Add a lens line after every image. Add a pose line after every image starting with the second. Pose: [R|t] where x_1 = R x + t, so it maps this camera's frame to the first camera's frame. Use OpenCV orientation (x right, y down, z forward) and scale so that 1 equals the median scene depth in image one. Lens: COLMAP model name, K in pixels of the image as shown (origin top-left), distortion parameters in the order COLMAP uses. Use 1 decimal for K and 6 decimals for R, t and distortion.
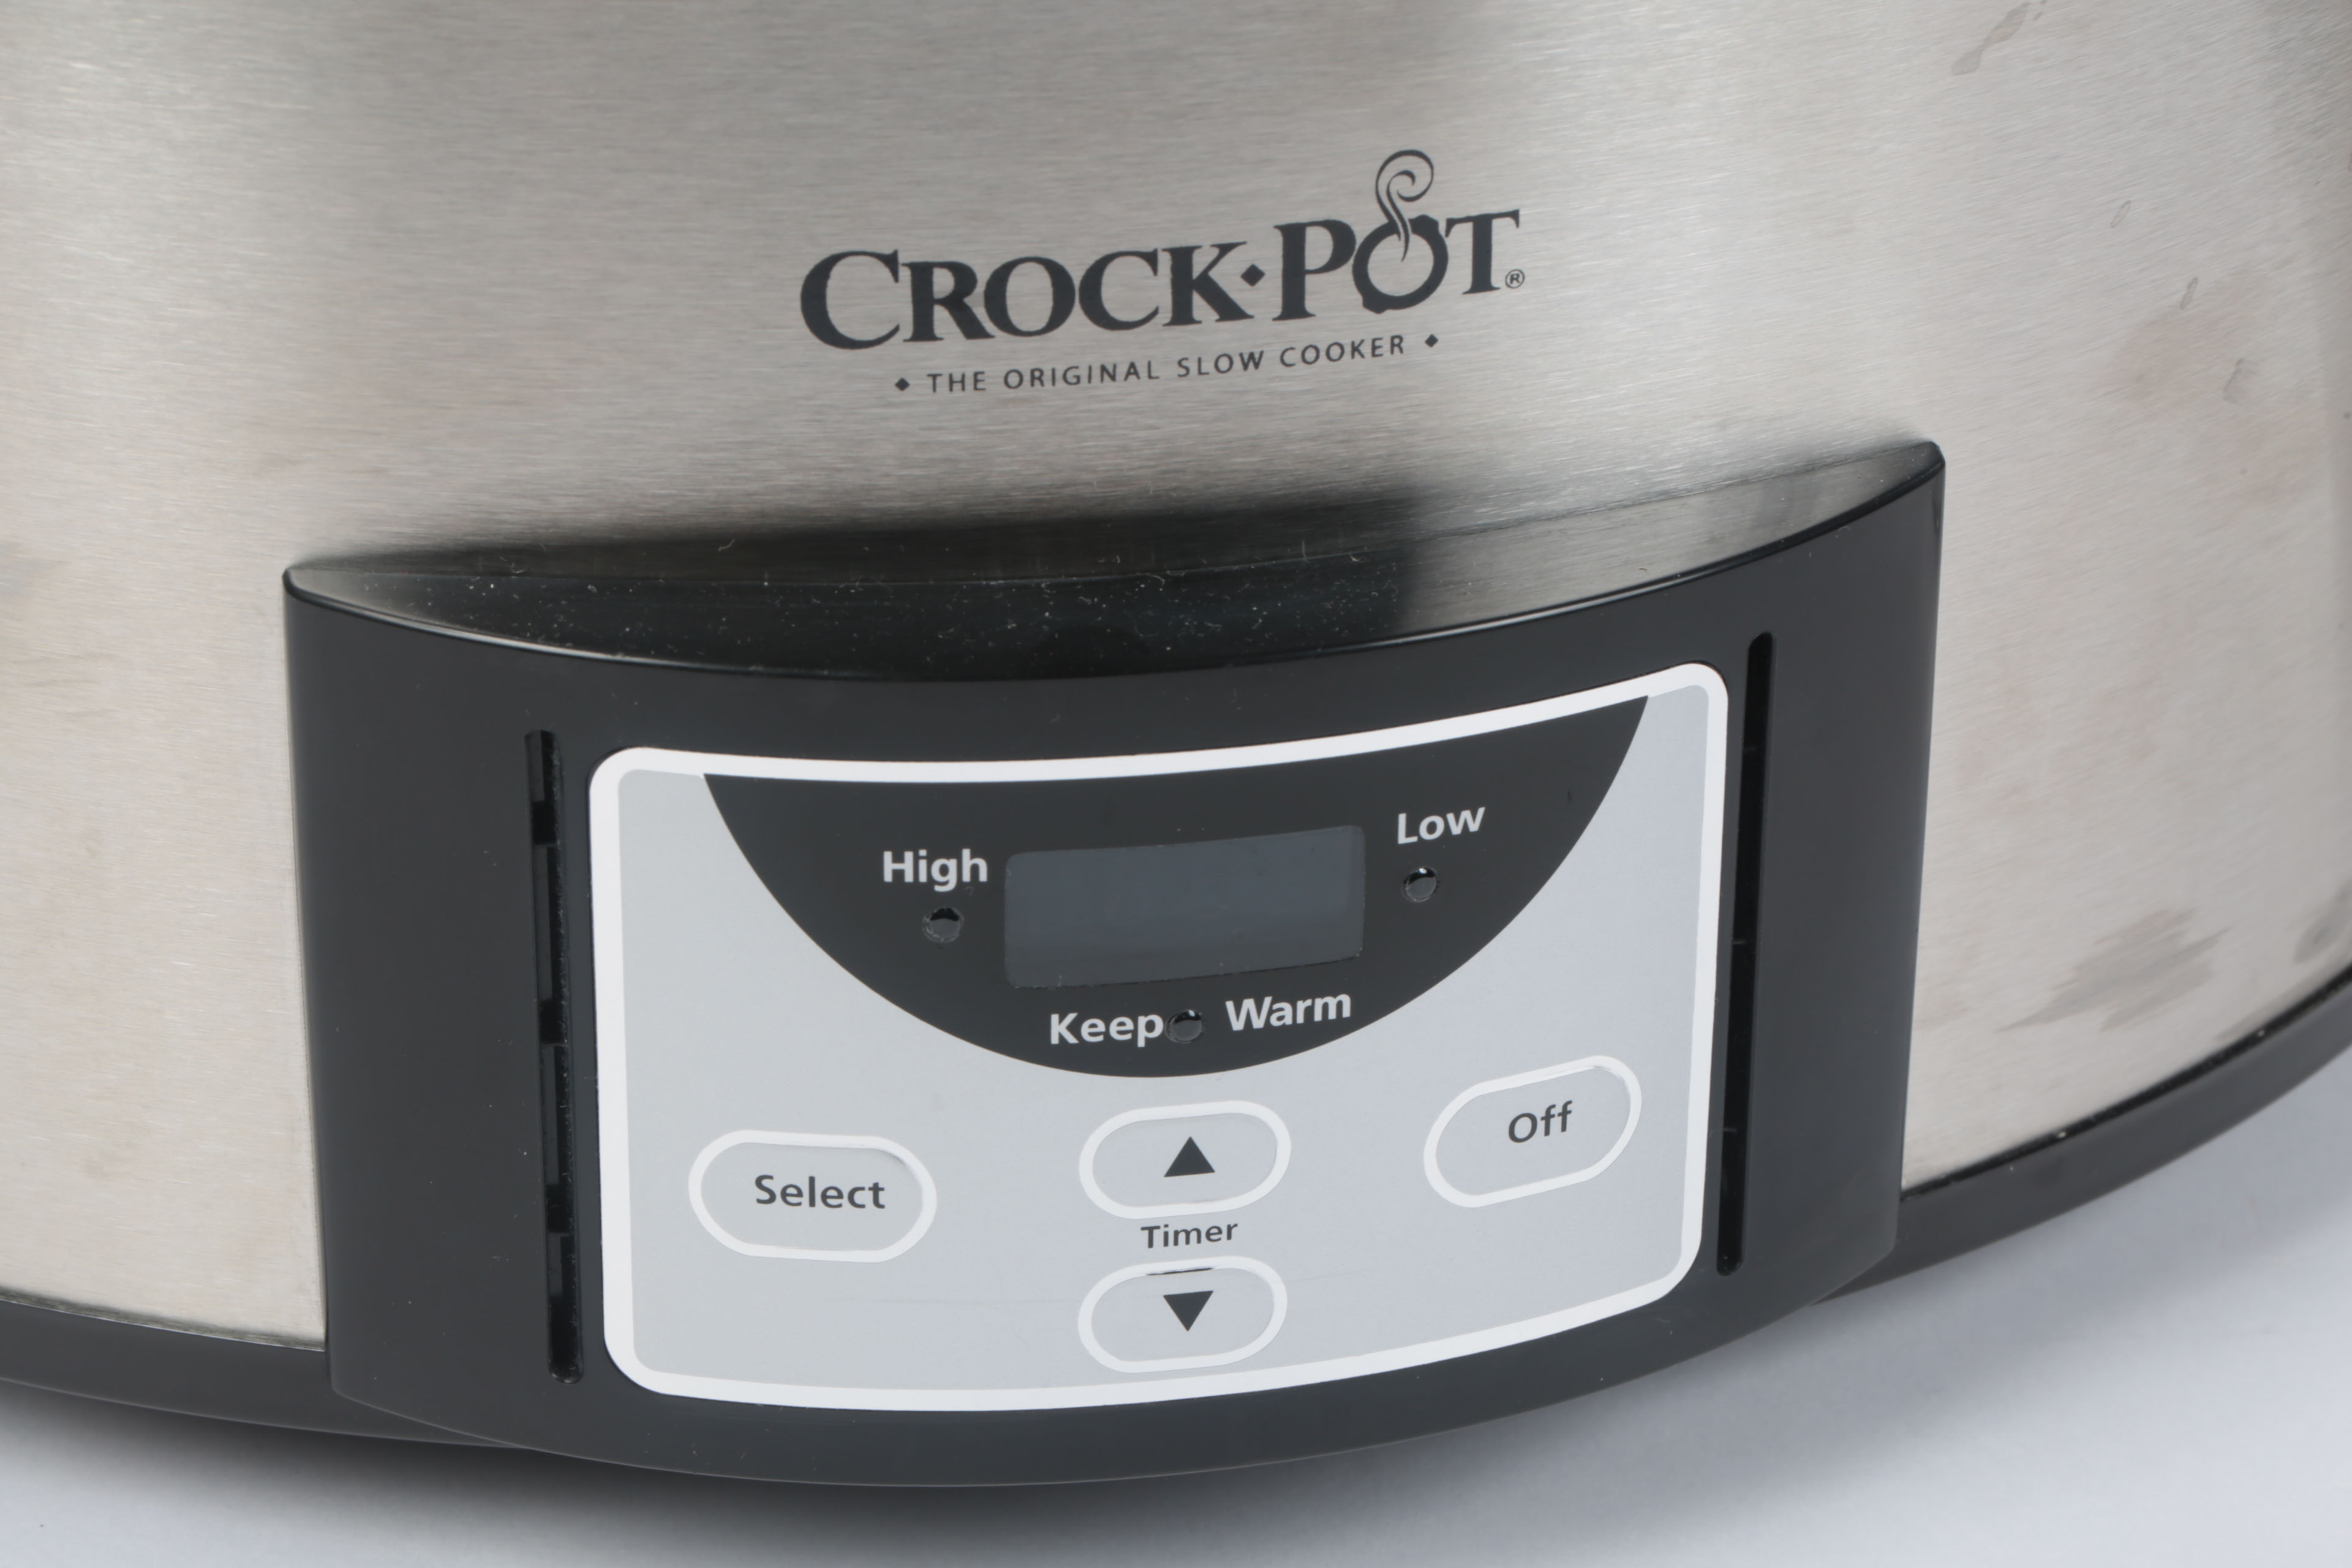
lens RADIAL K [[7060.7, 0, 1178.2], [0, 7060.7, 427.1], [0, 0, 1]] dist [0.123355, 1.340546]
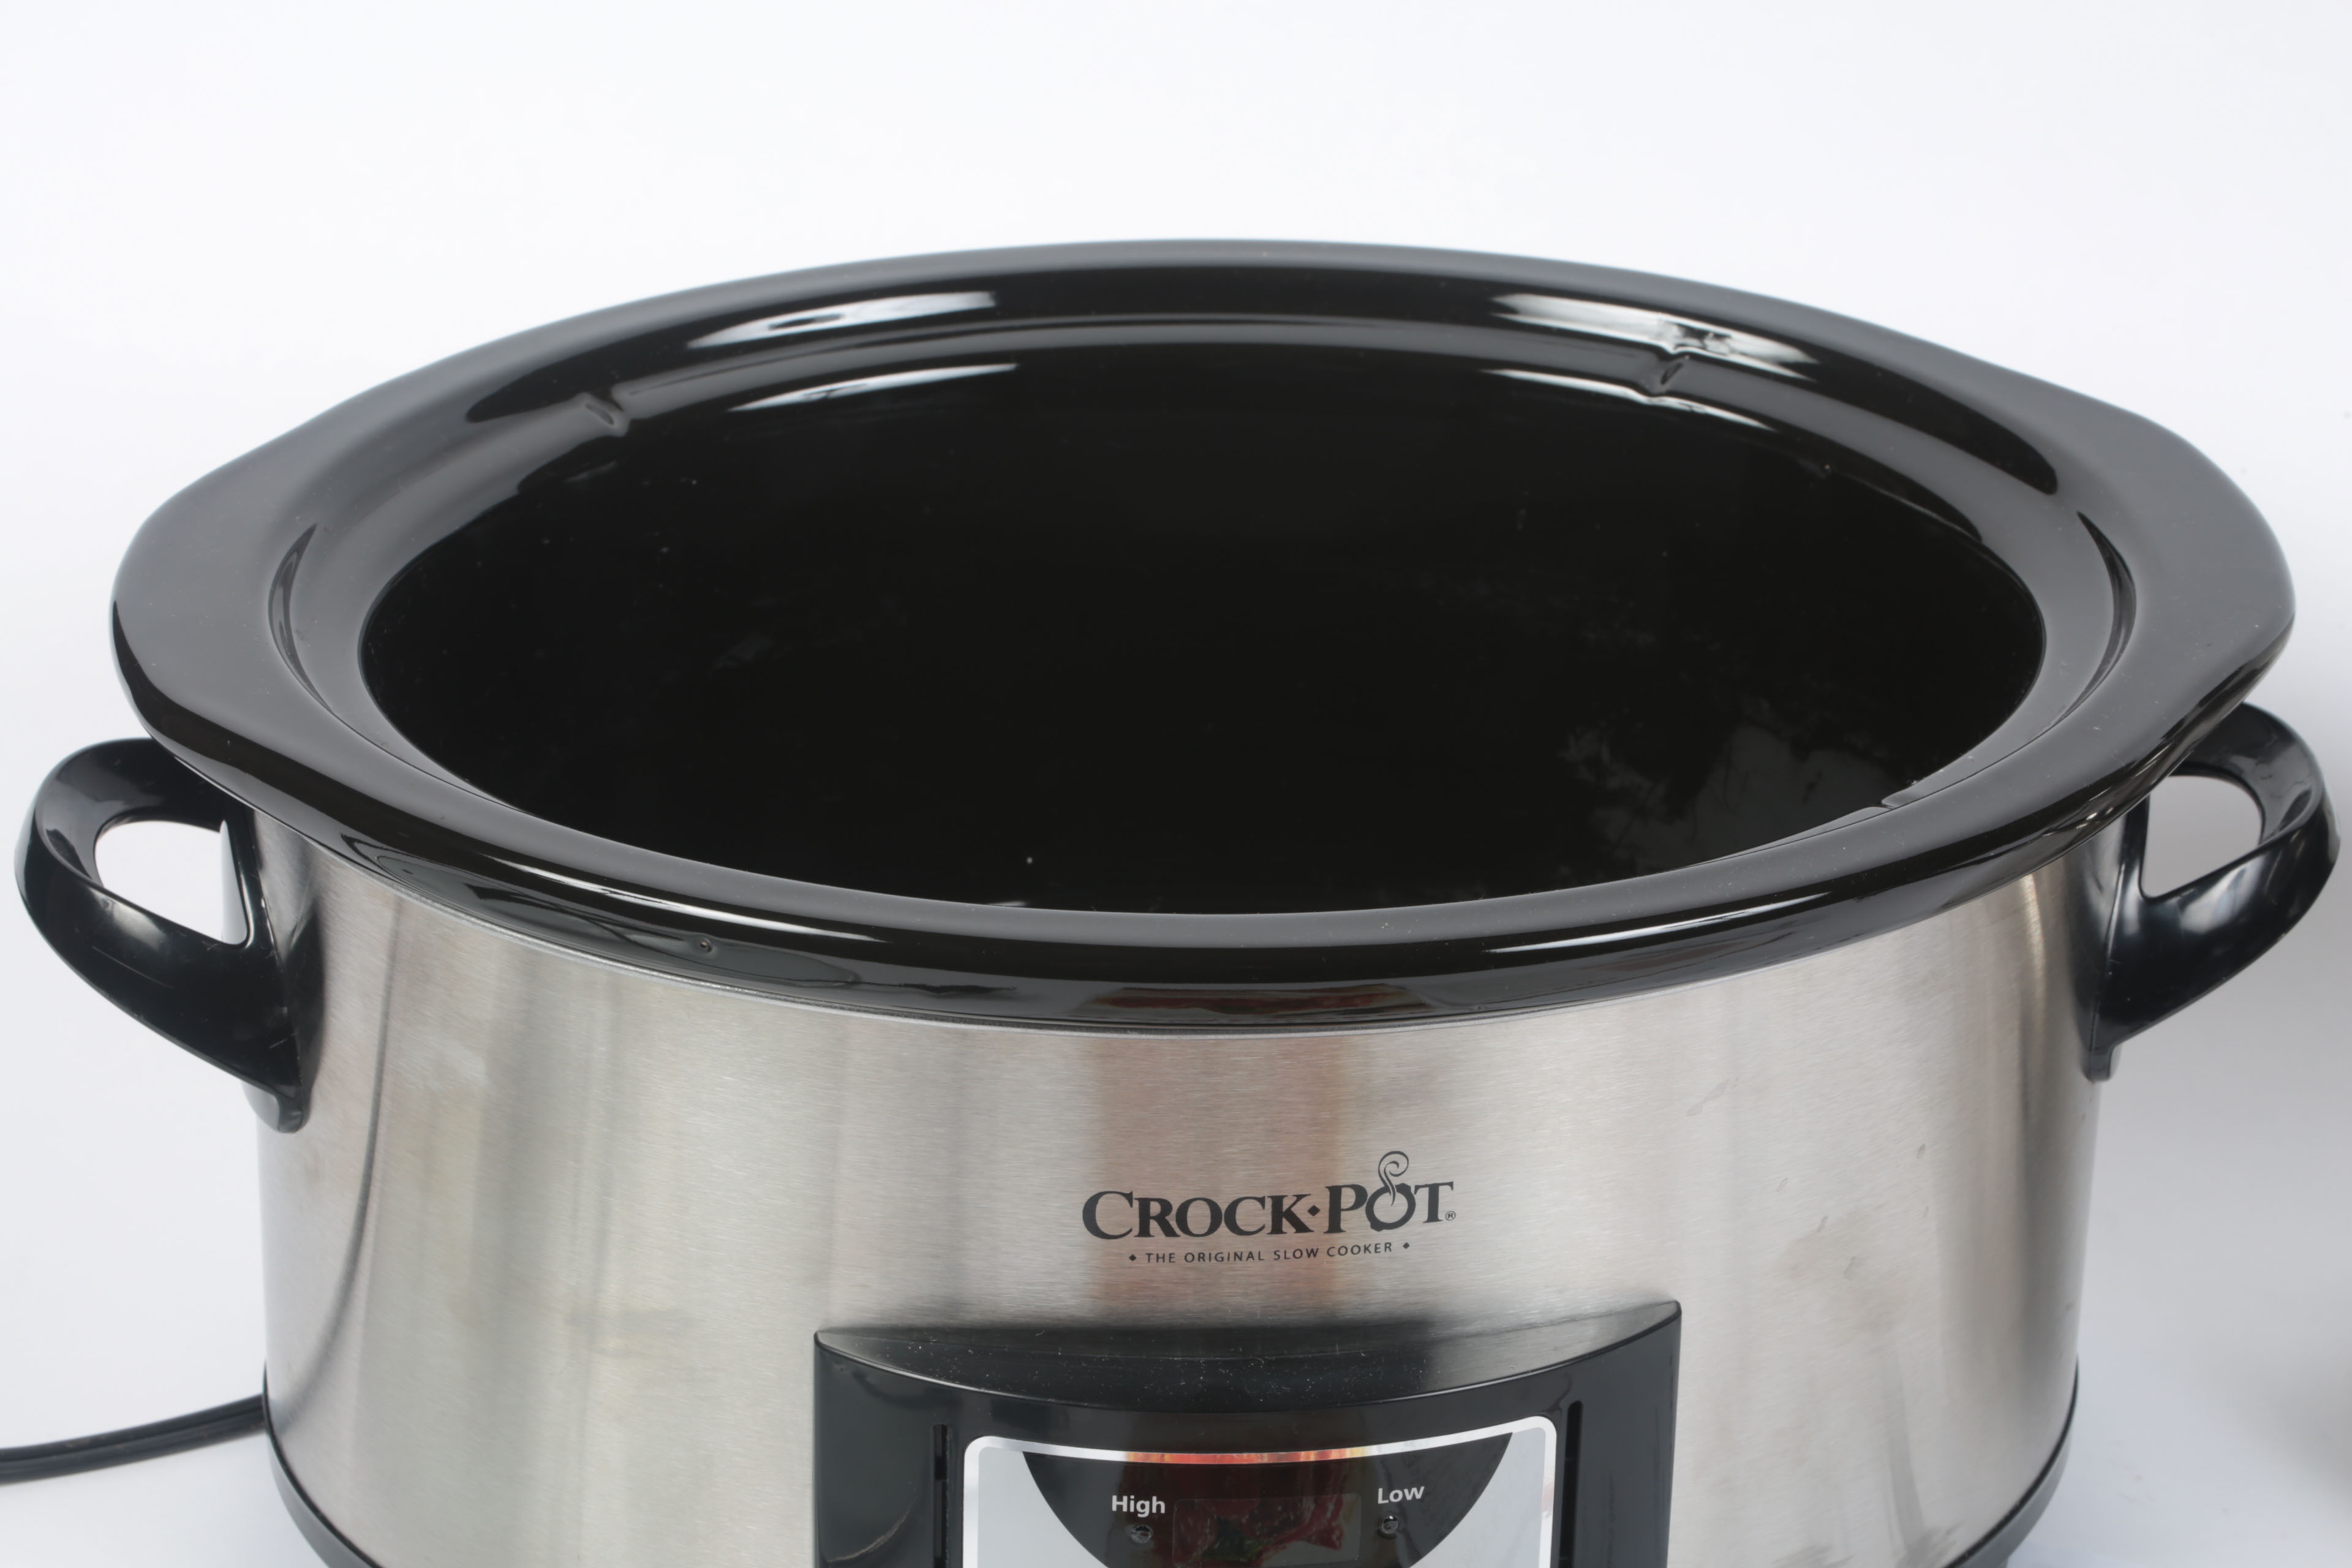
lens RADIAL K [[6832.7, 0, 1177.3], [0, 6832.7, 721.6], [0, 0, 1]] dist [0.108031, 1.320969]
pose [[0.997166, 0.045436, -0.059971, 0.079423], [-0.046031, 0.998903, -0.008574, -0.137354], [0.059516, 0.011311, 0.998163, -0.884721]]
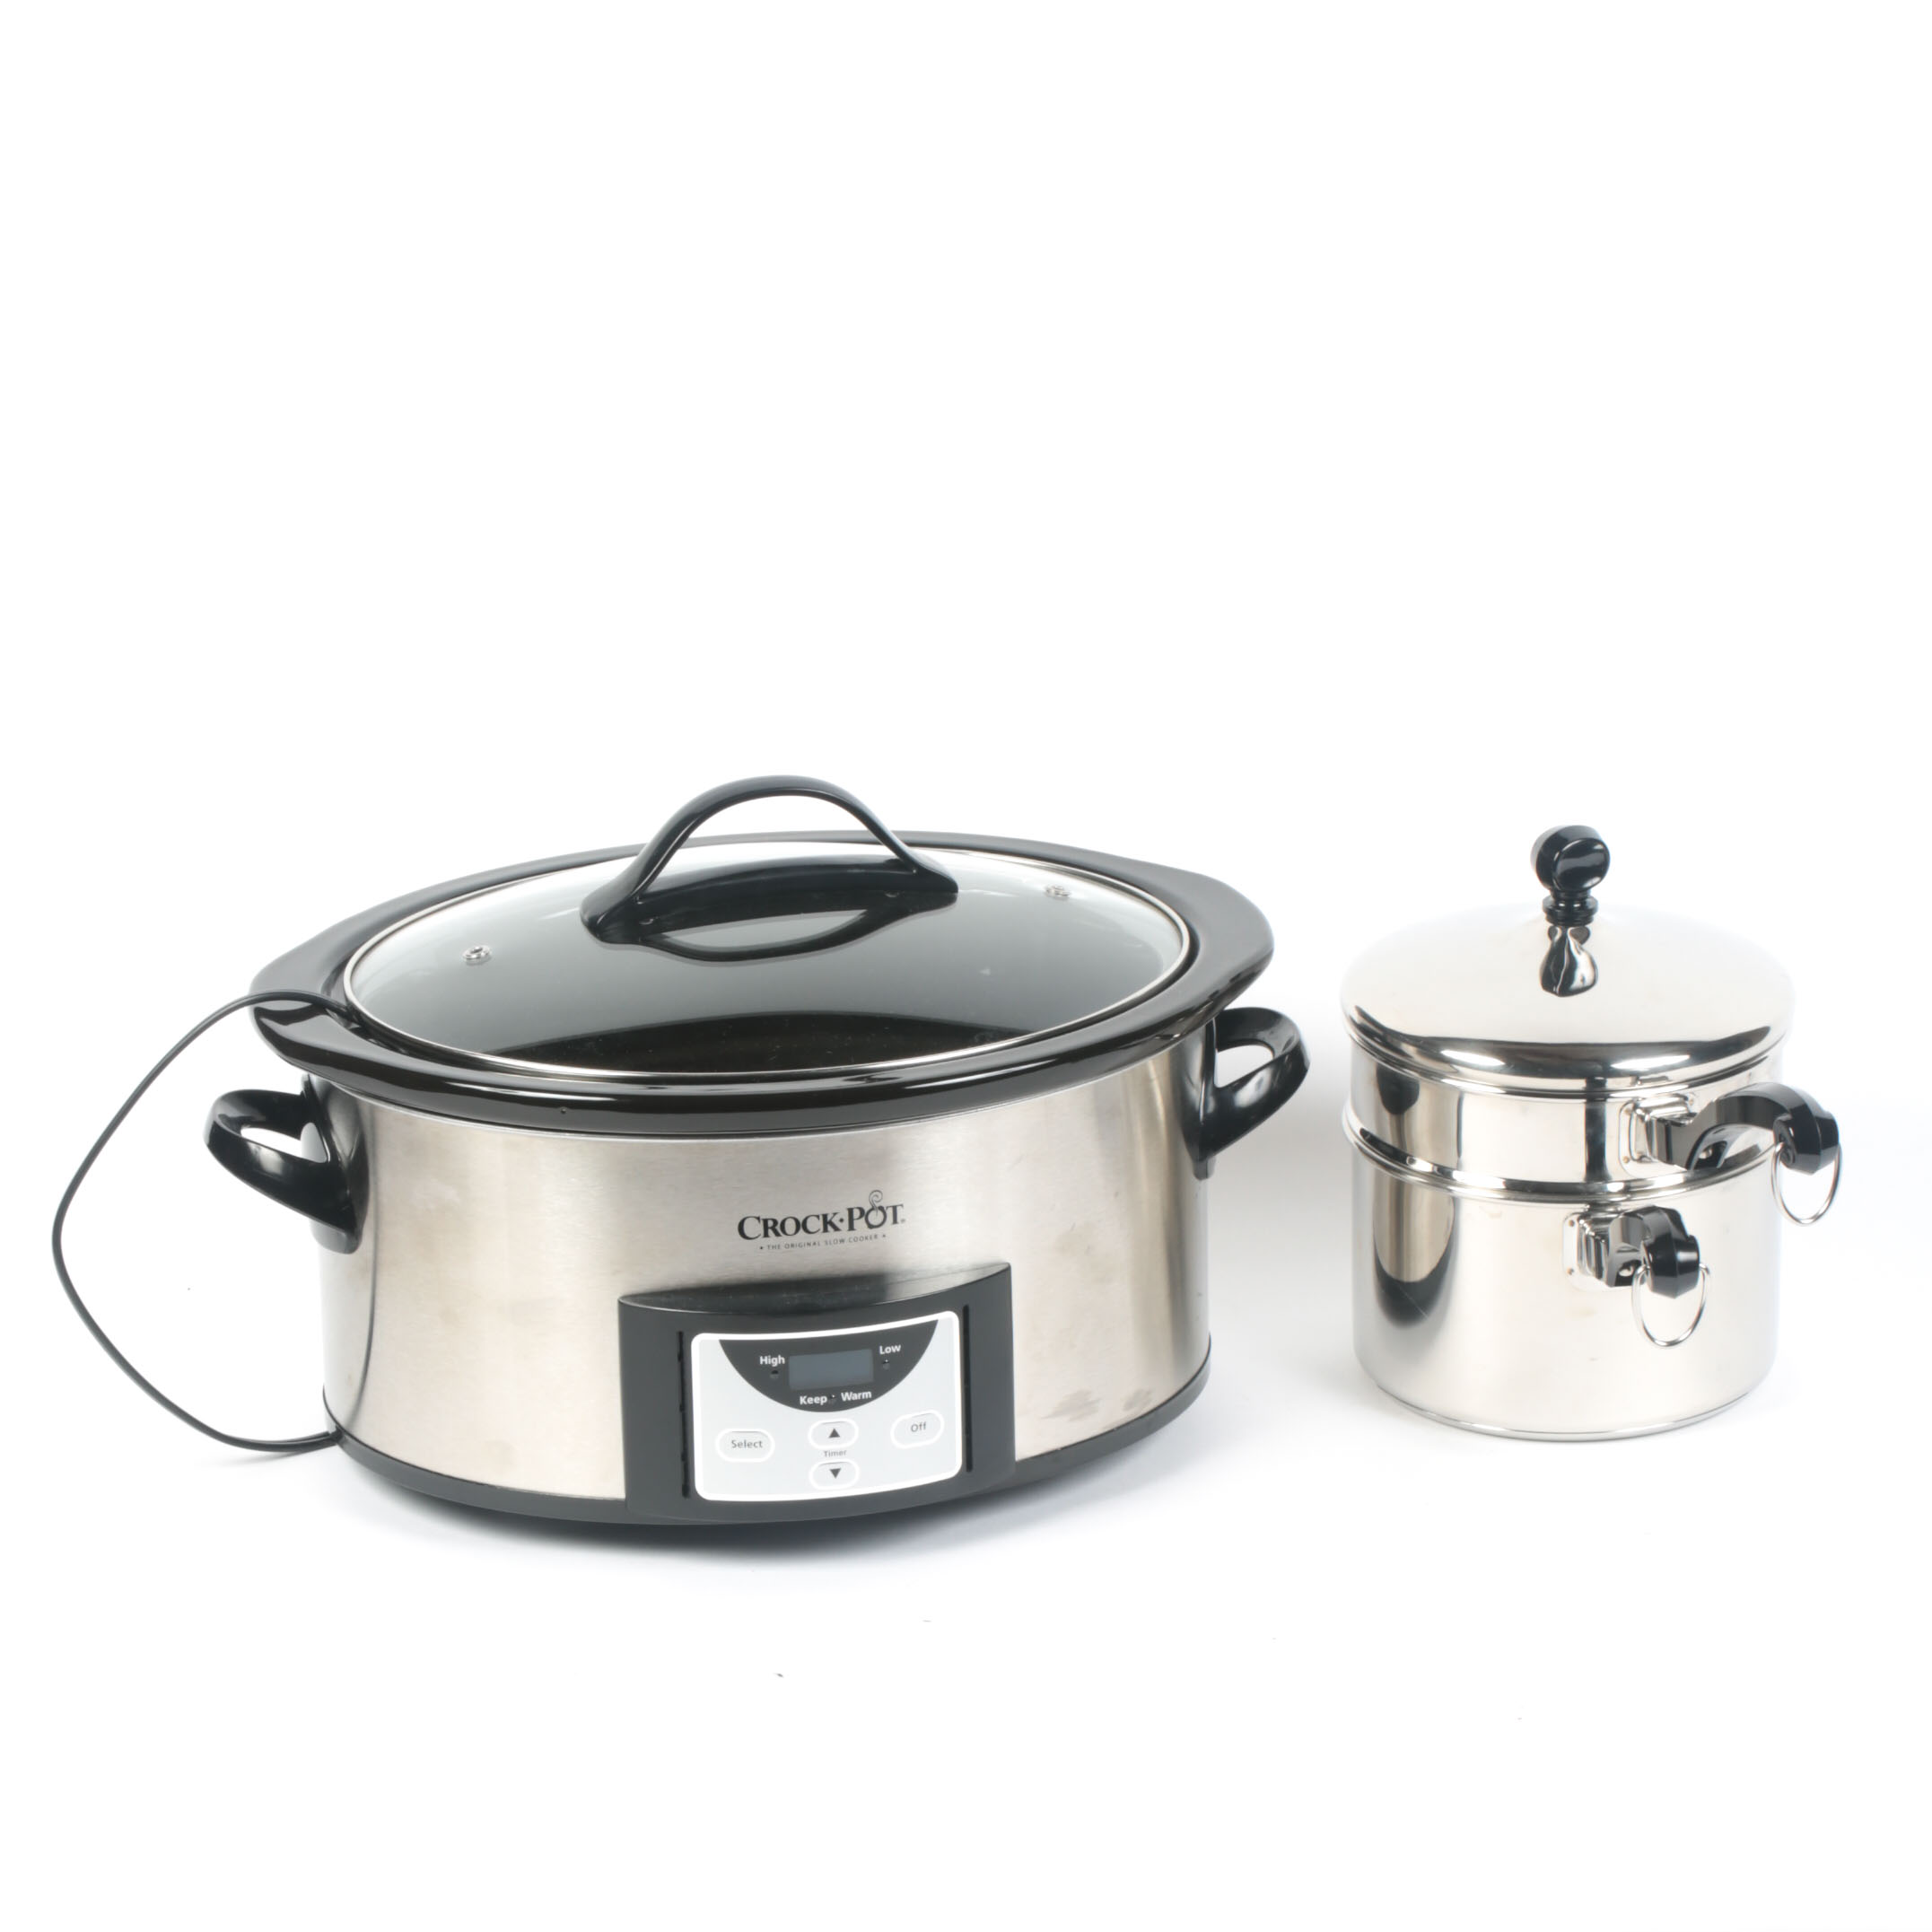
lens RADIAL K [[9329.7, 0, 965.9], [0, 9329.7, 1092.2], [0, 0, 1]] dist [0.202998, 2.915679]
pose [[0.999408, -0.033299, 0.008694, 0.039250], [0.034092, 0.992457, -0.117758, 0.570950], [-0.004707, 0.117985, 0.993004, -4.643523]]
